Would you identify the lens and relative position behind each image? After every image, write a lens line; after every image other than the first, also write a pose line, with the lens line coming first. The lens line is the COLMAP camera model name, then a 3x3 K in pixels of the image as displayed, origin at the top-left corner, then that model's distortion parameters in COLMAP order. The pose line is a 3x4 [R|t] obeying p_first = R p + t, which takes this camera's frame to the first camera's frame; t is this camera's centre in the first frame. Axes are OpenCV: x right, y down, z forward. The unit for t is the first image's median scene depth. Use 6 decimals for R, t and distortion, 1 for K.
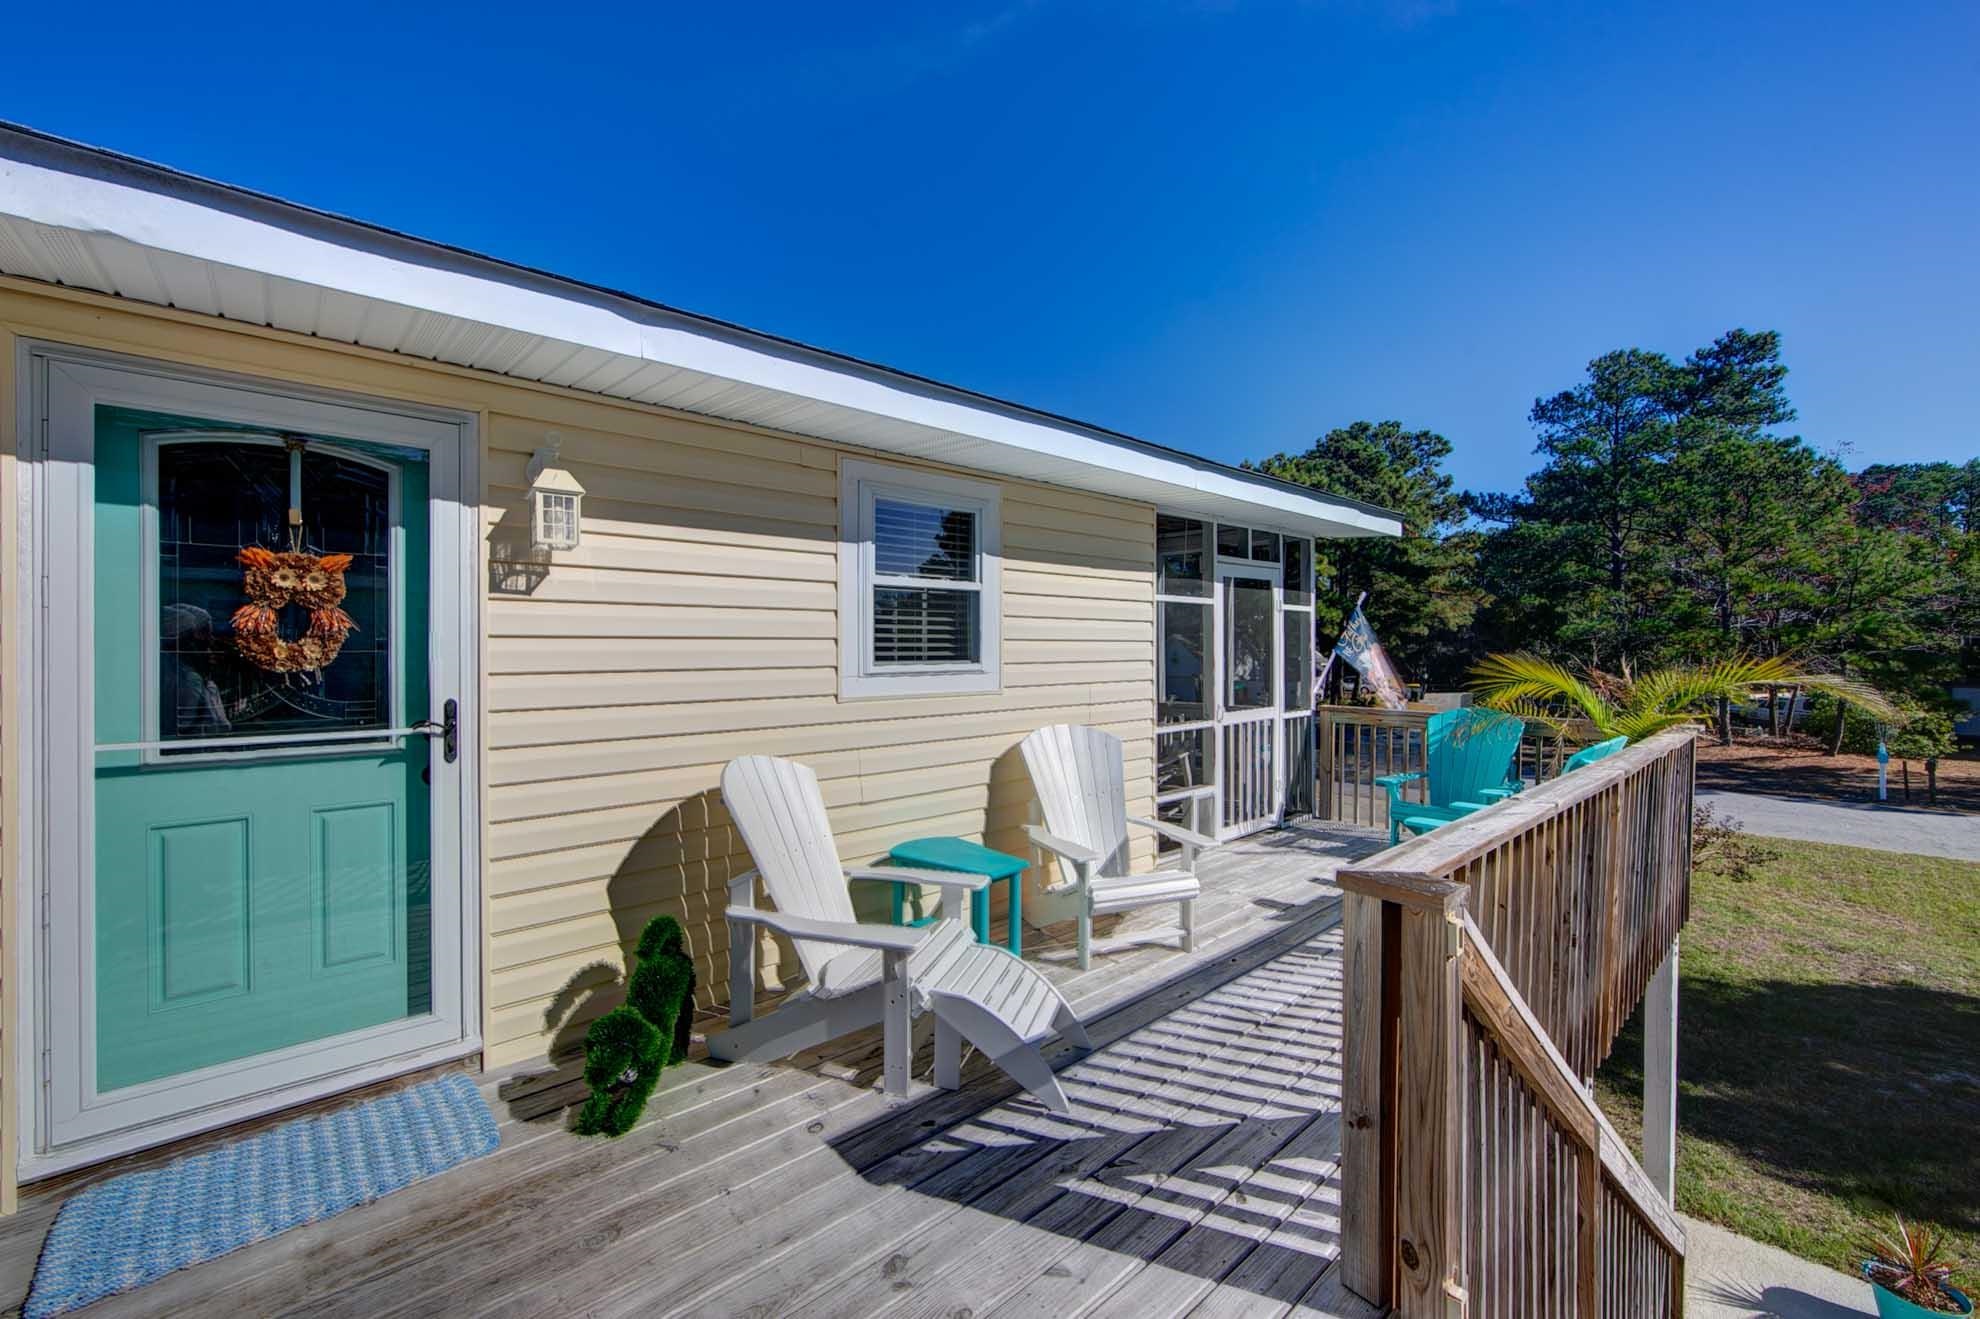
lens RADIAL K [[801.9, 0, 970.0], [0, 801.9, 655.3], [0, 0, 1]] dist [-0.012830, 0.002364]
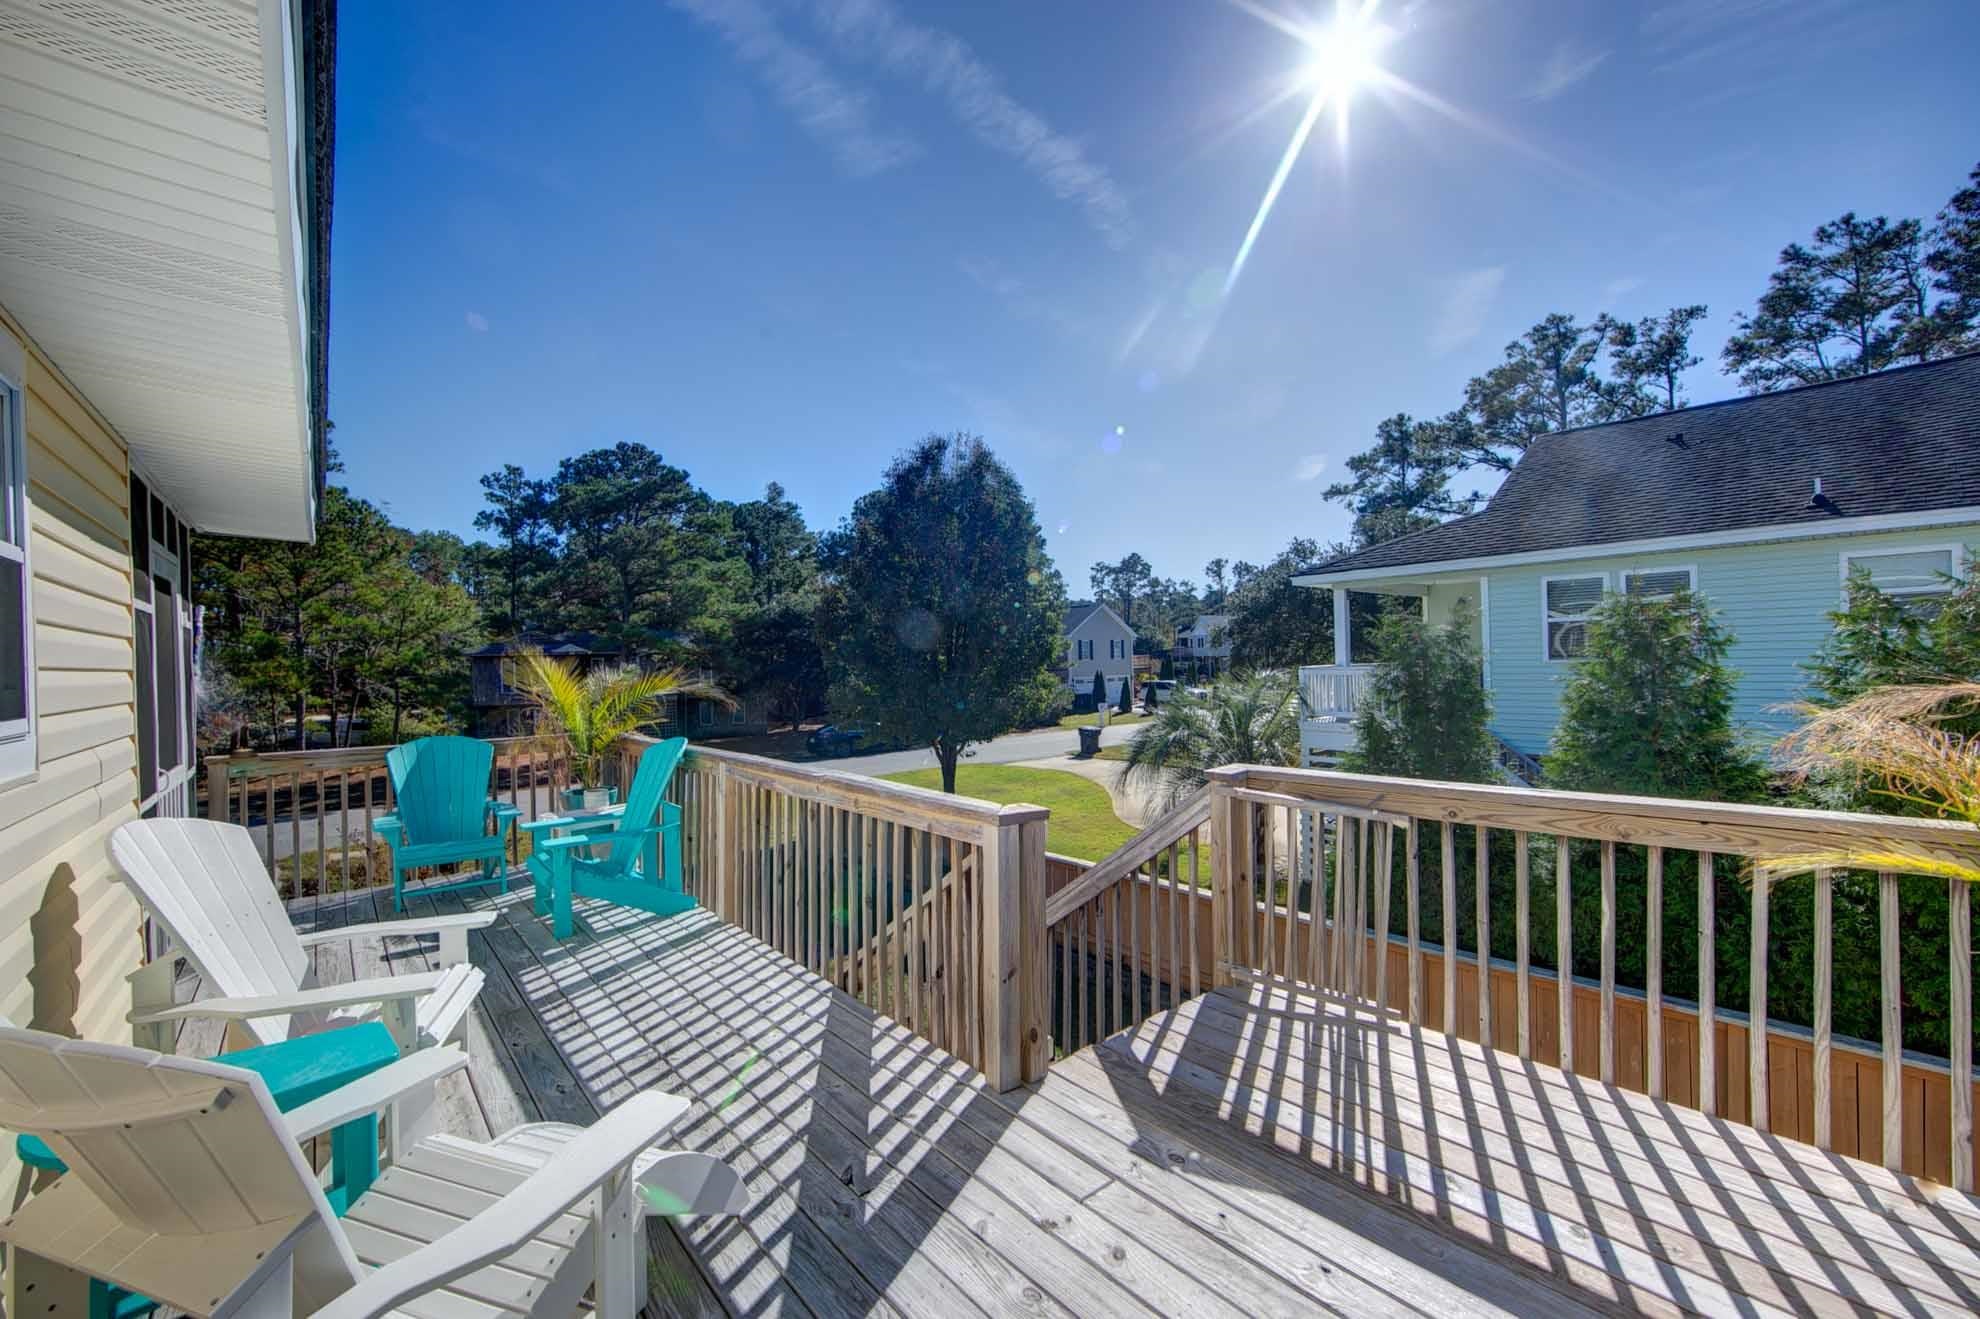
lens RADIAL K [[801.9, 0, 993.3], [0, 801.9, 657.1], [0, 0, 1]] dist [-0.012830, 0.002364]
pose [[0.008457, 0.011873, 0.999894, -0.097616], [0.021136, 0.999704, -0.012049, -0.001544], [-0.999741, 0.021235, 0.008203, 0.091220]]
